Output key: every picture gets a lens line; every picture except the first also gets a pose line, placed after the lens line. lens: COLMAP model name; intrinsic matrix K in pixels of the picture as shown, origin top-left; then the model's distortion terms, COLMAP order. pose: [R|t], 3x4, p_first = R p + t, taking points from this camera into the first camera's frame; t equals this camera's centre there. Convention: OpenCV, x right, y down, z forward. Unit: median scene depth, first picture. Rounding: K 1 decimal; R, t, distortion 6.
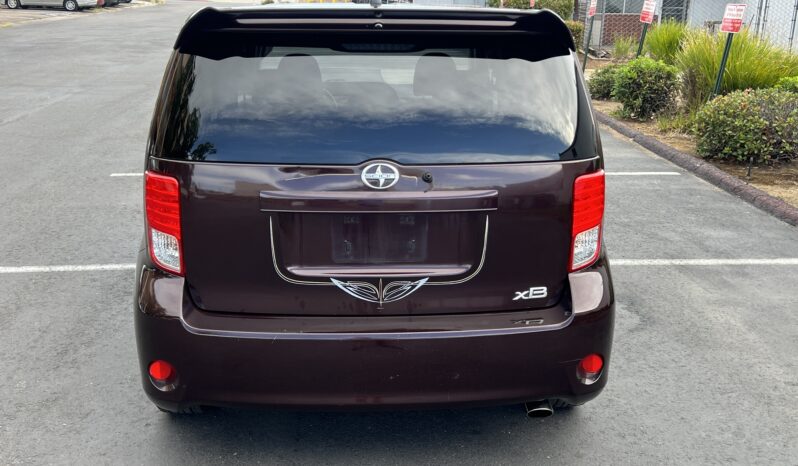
lens RADIAL K [[833.0, 0, 402.7], [0, 833.0, 235.0], [0, 0, 1]] dist [0.003410, -0.011261]
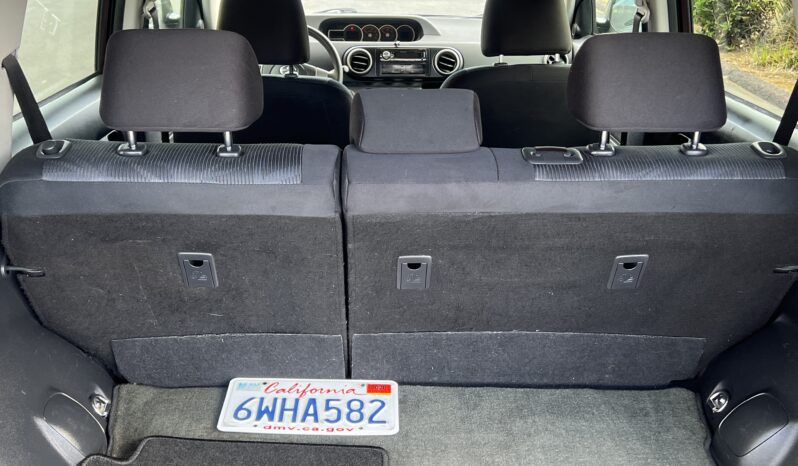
lens RADIAL K [[909.3, 0, 396.1], [0, 909.3, 231.7], [0, 0, 1]] dist [0.006003, -0.011185]
pose [[0.999561, 0.014302, -0.025953, -0.013169], [-0.012291, 0.997027, 0.076069, -0.047883], [0.026963, -0.075716, 0.996765, 0.202121]]
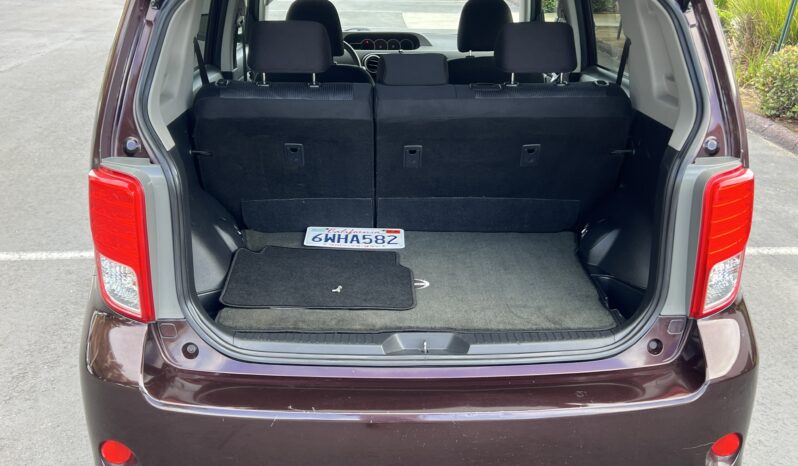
lens RADIAL K [[833.0, 0, 402.7], [0, 833.0, 235.0], [0, 0, 1]] dist [0.003410, -0.011261]
pose [[0.999738, 0.008370, -0.021291, -0.011530], [-0.006977, 0.997882, 0.064672, -0.023631], [0.021787, -0.064507, 0.997679, 0.105517]]
